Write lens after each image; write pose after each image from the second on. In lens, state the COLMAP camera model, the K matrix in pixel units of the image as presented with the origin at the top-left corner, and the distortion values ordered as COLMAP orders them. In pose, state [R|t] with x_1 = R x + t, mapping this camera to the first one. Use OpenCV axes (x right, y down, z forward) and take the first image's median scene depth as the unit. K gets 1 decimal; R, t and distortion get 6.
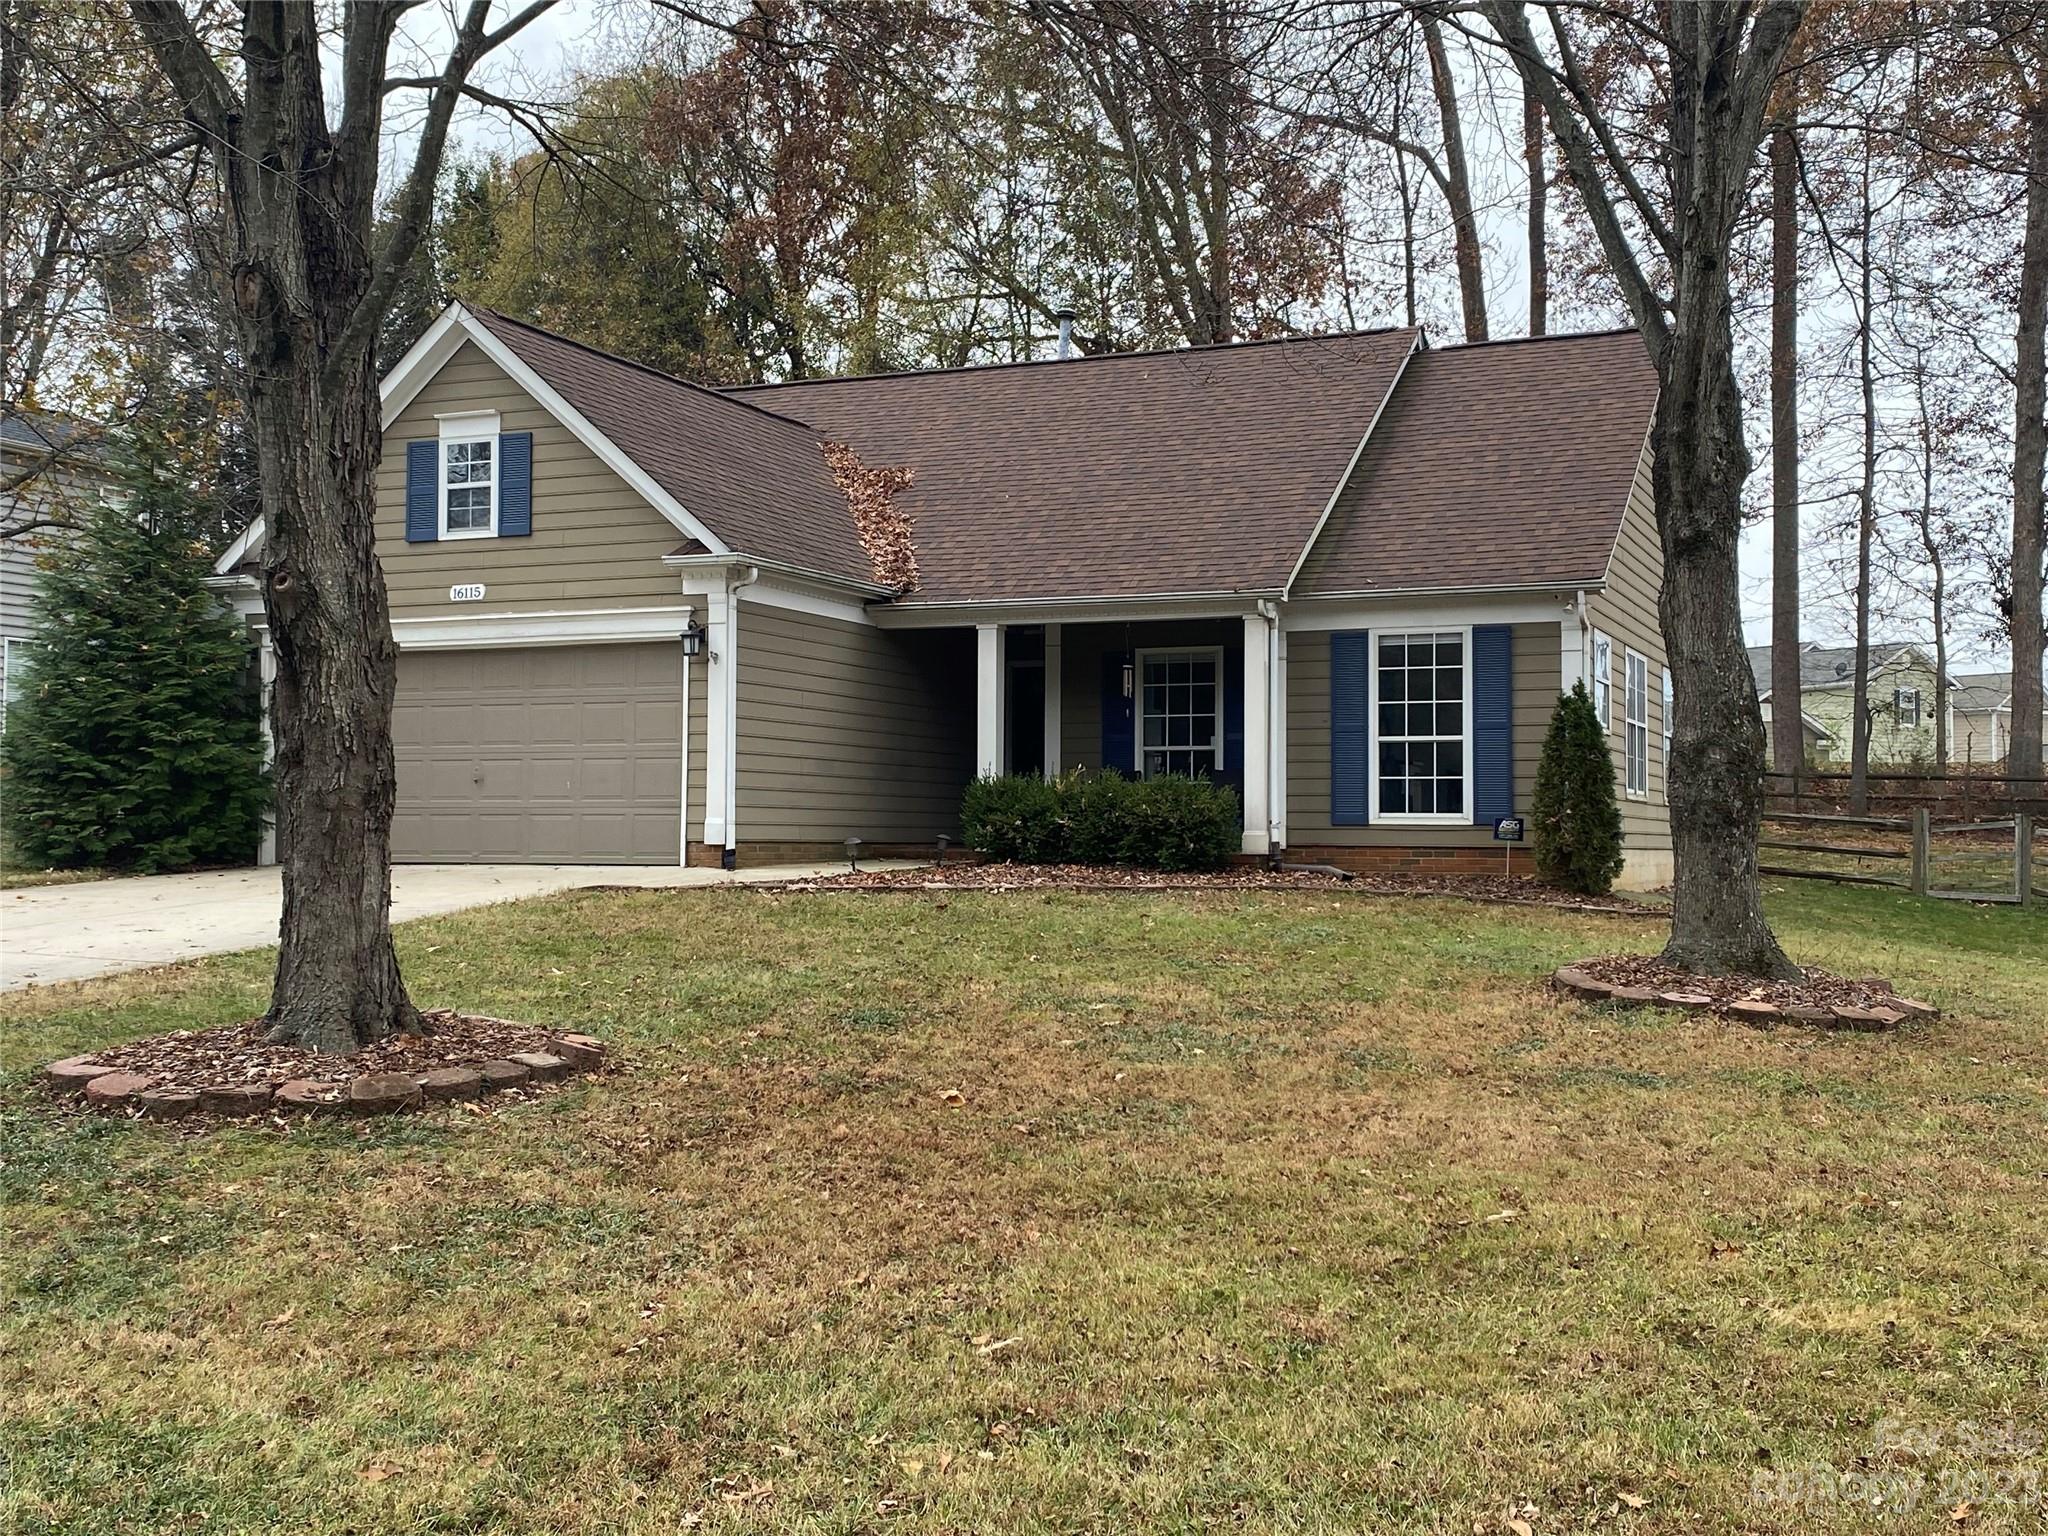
lens RADIAL K [[2171.5, 0, 1018.8], [0, 2171.5, 772.6], [0, 0, 1]] dist [0.195604, -0.607266]
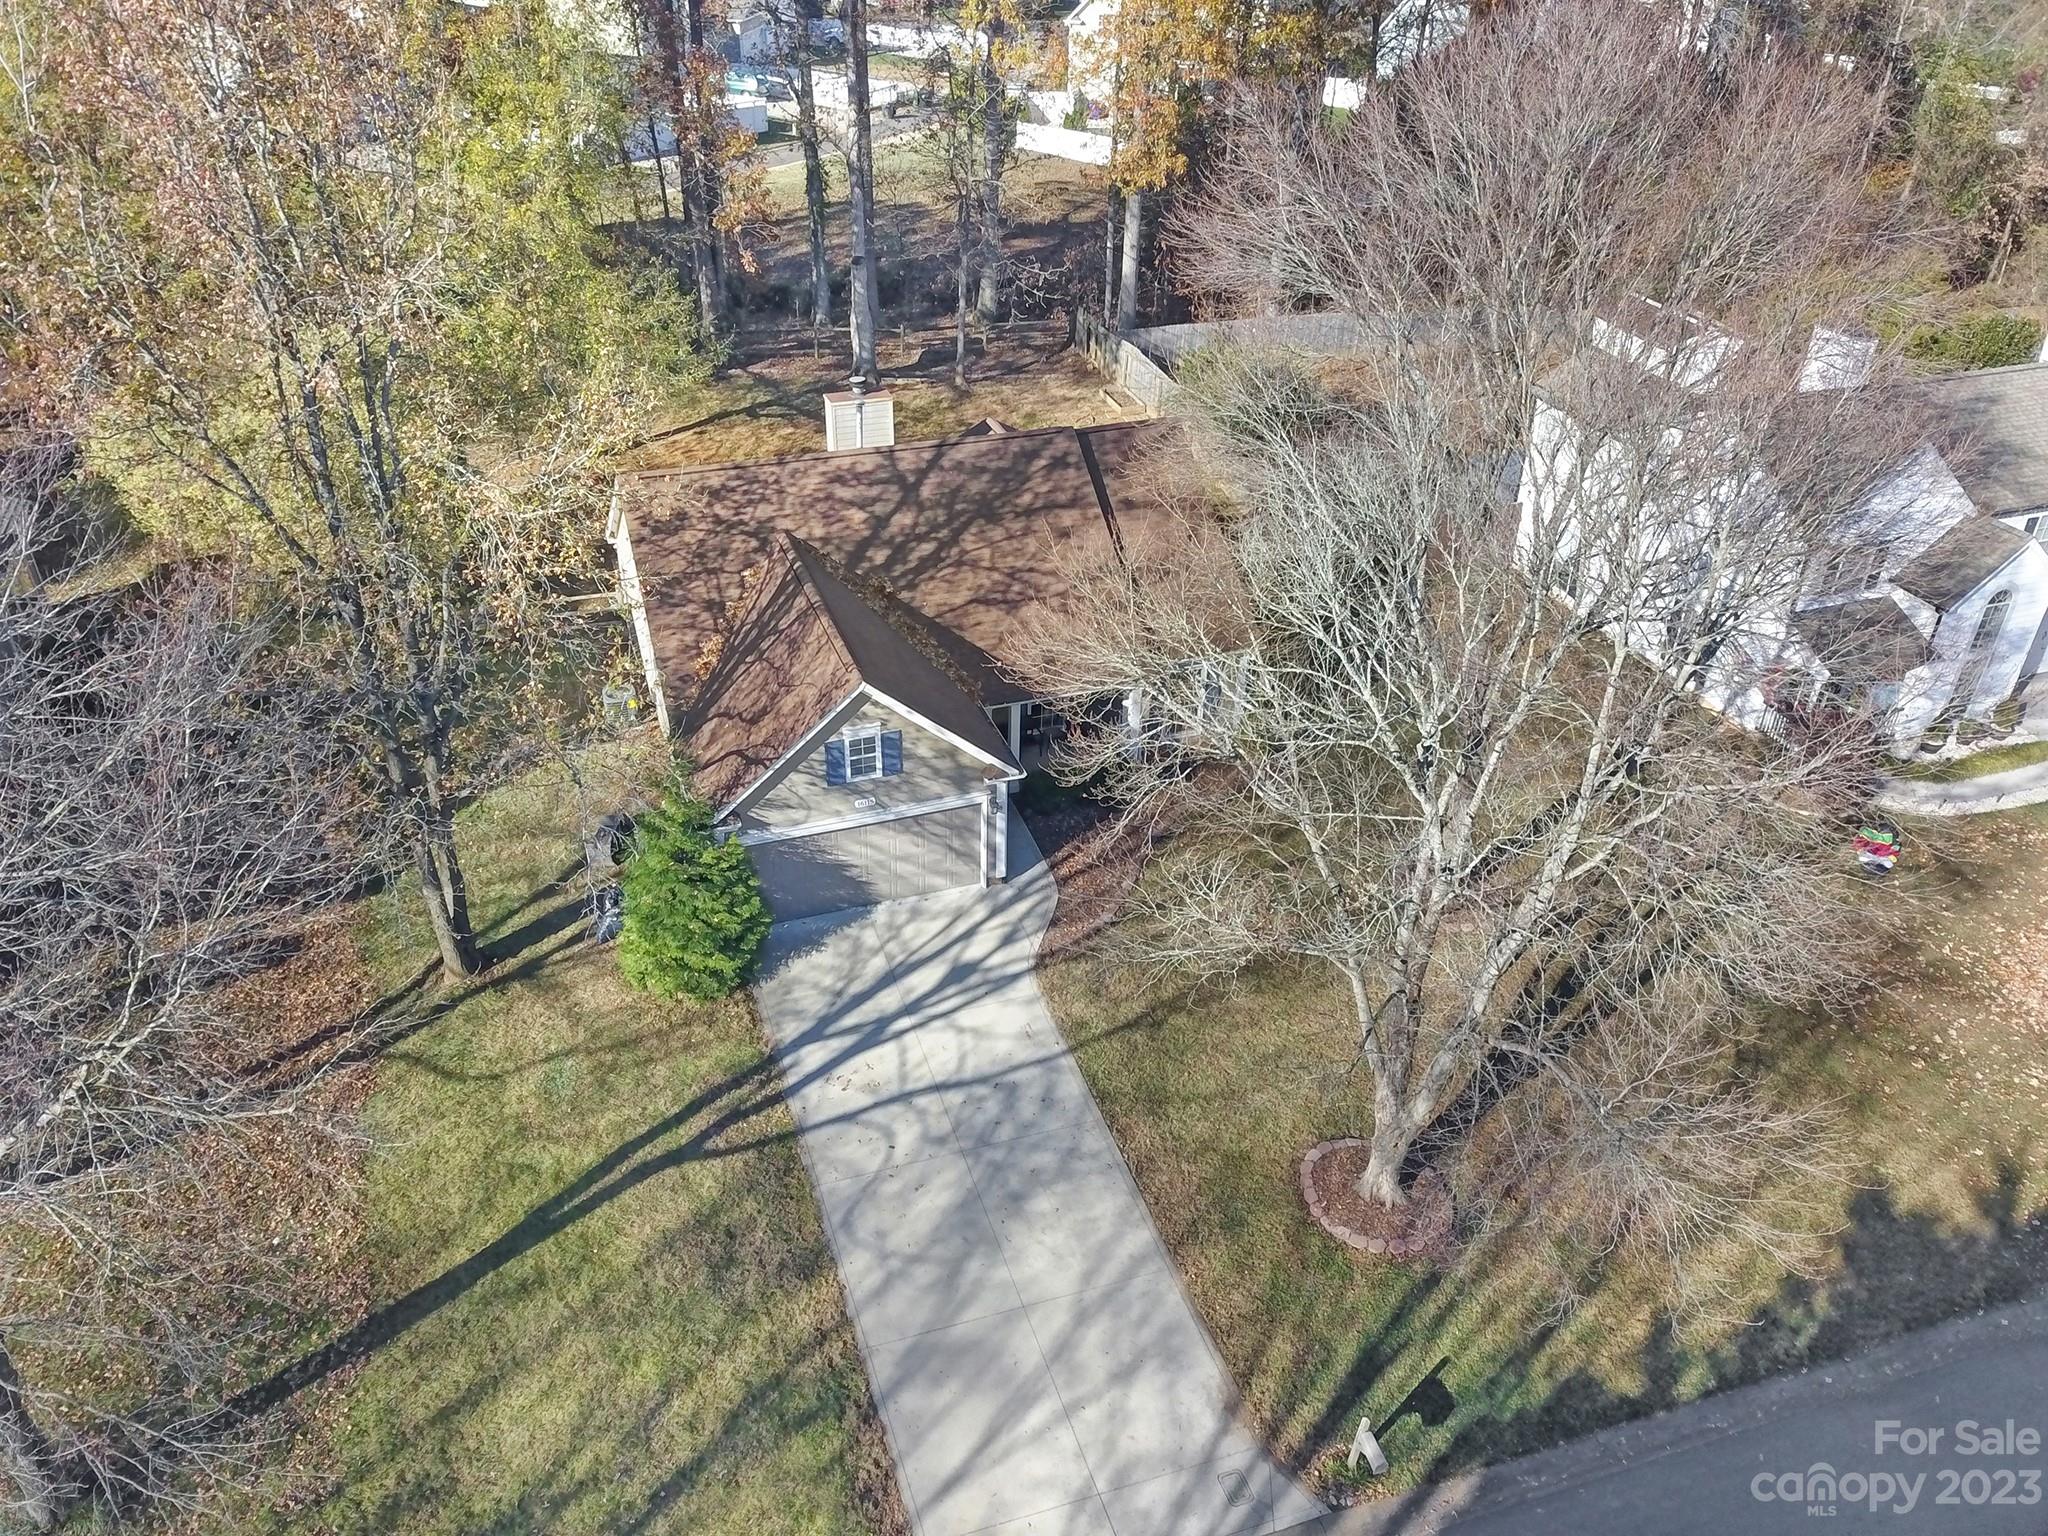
lens RADIAL K [[1543.6, 0, 997.2], [0, 1543.6, 768.0], [0, 0, 1]] dist [0.029975, 0.001381]
pose [[0.738725, -0.356582, 0.571957, -0.951996], [-0.025931, 0.832927, 0.552774, -0.884105], [-0.673508, -0.423179, 0.606058, 0.089841]]
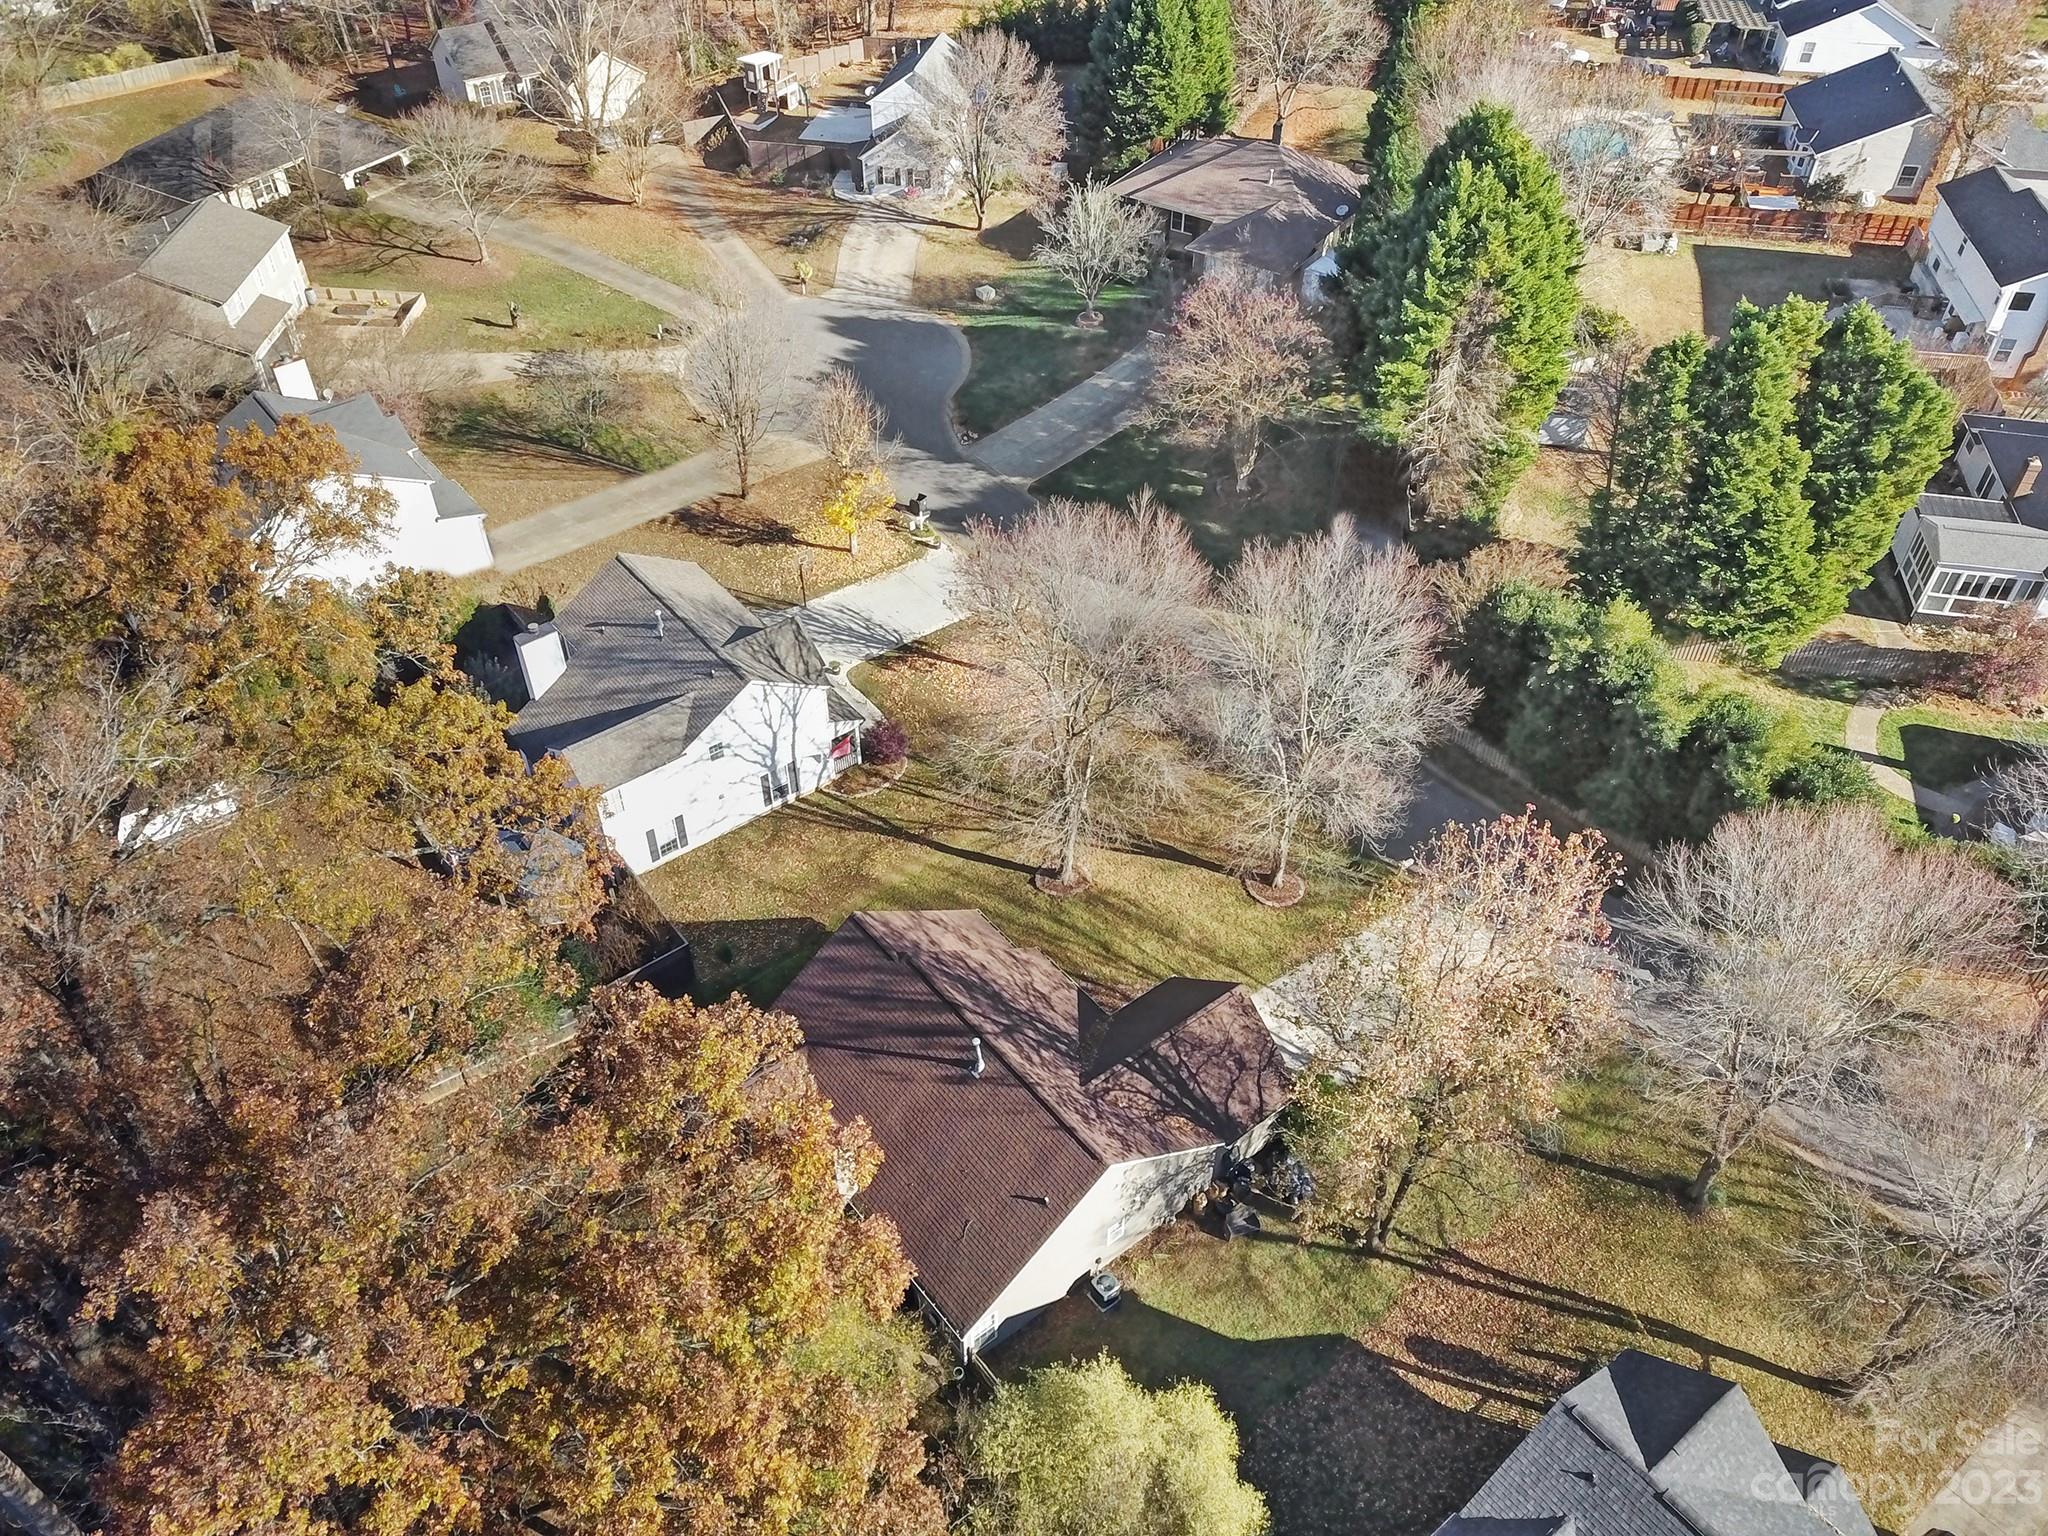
lens RADIAL K [[1565.5, 0, 1021.0], [0, 1565.5, 777.5], [0, 0, 1]] dist [0.014080, 0.001137]
pose [[-0.880270, -0.316697, 0.353311, -0.729087], [-0.002242, 0.747405, 0.664365, -2.125941], [-0.474469, 0.584029, -0.658627, 2.629027]]
